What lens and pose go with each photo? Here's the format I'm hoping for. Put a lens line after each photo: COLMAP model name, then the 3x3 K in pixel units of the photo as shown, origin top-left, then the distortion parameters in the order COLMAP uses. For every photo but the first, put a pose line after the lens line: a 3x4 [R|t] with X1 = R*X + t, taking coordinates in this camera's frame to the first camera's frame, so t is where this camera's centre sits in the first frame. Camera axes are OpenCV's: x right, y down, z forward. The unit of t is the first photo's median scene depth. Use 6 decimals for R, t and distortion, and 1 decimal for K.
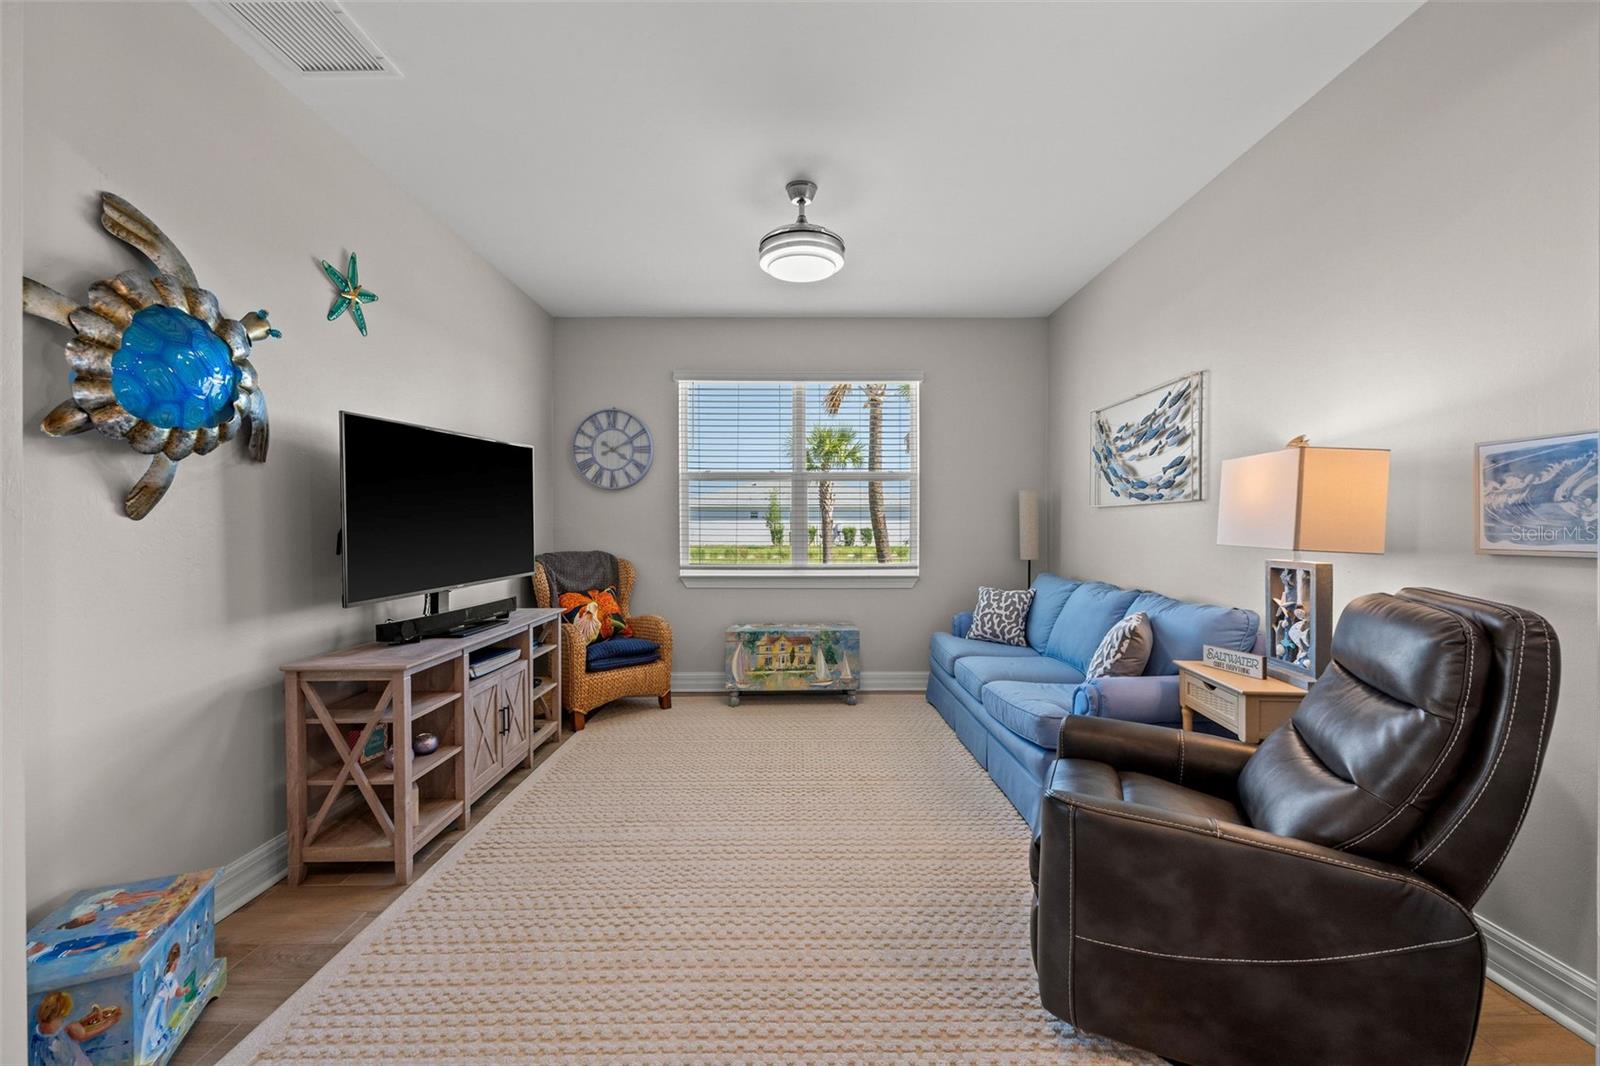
lens RADIAL K [[635.1, 0, 793.2], [0, 635.1, 532.0], [0, 0, 1]] dist [-0.003387, 0.000694]
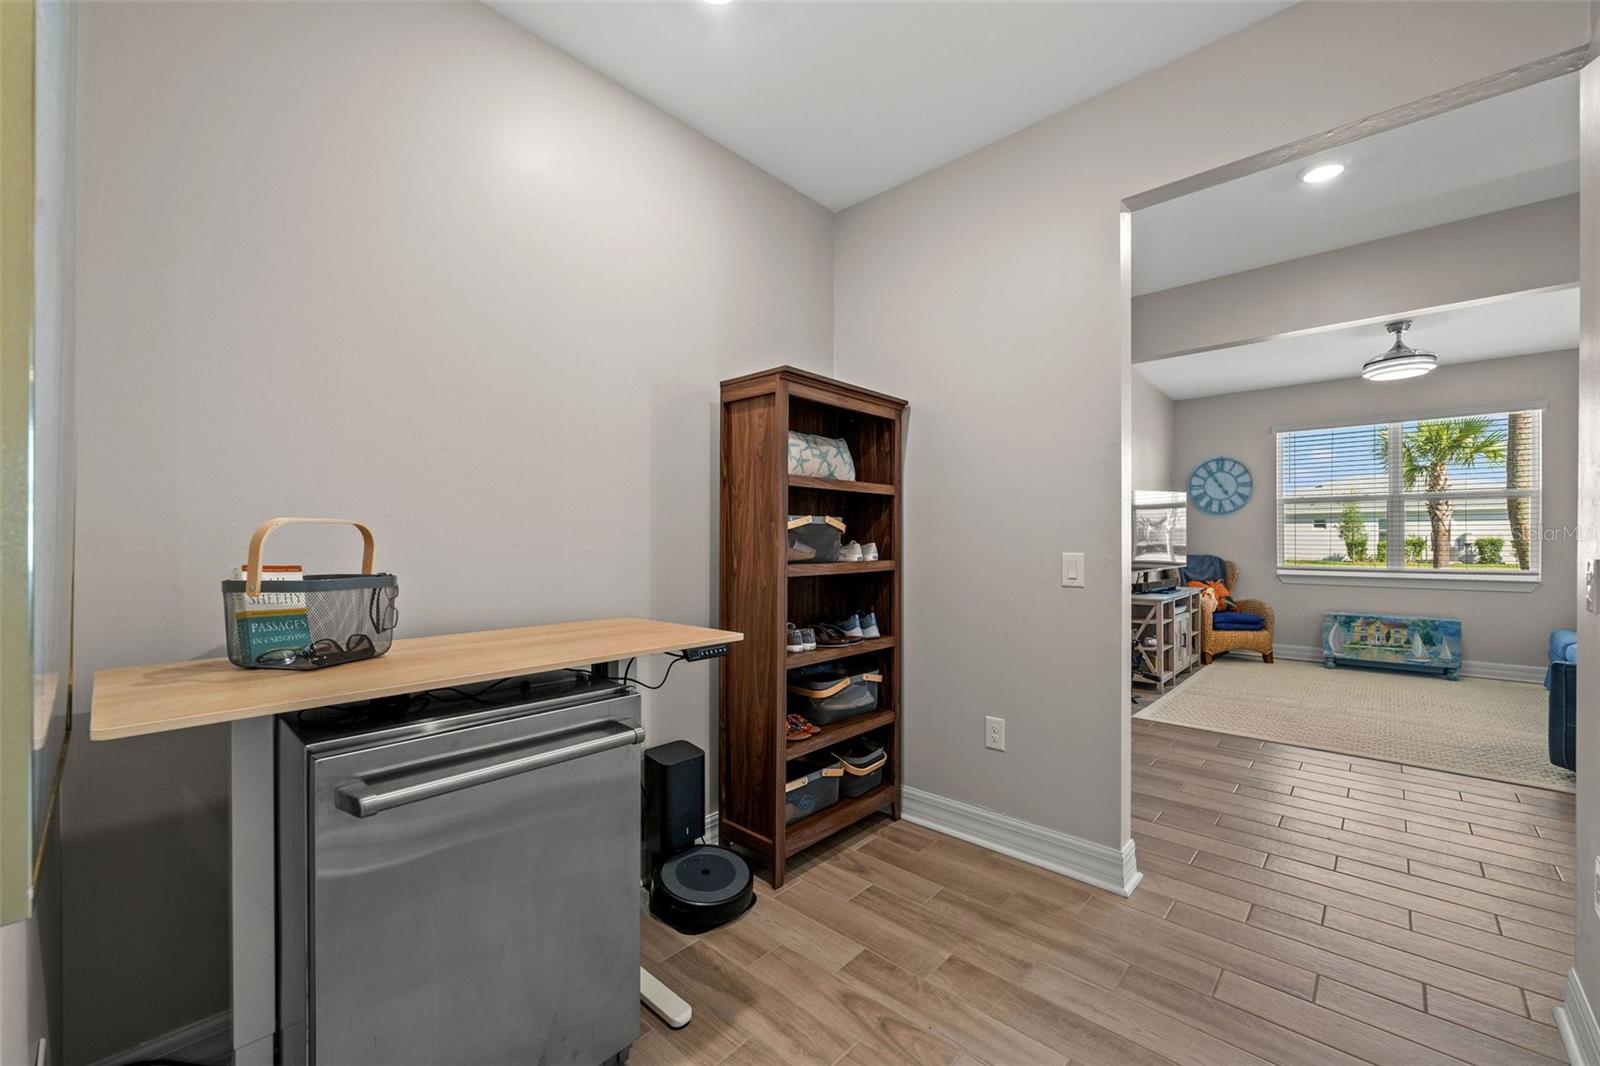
lens RADIAL K [[635.1, 0, 795.8], [0, 635.1, 543.5], [0, 0, 1]] dist [-0.003387, 0.000694]
pose [[0.732781, 0.003887, -0.680454, -0.008046], [-0.002913, 0.999992, 0.002576, 0.002277], [0.680459, 0.000094, 0.732786, -0.804791]]
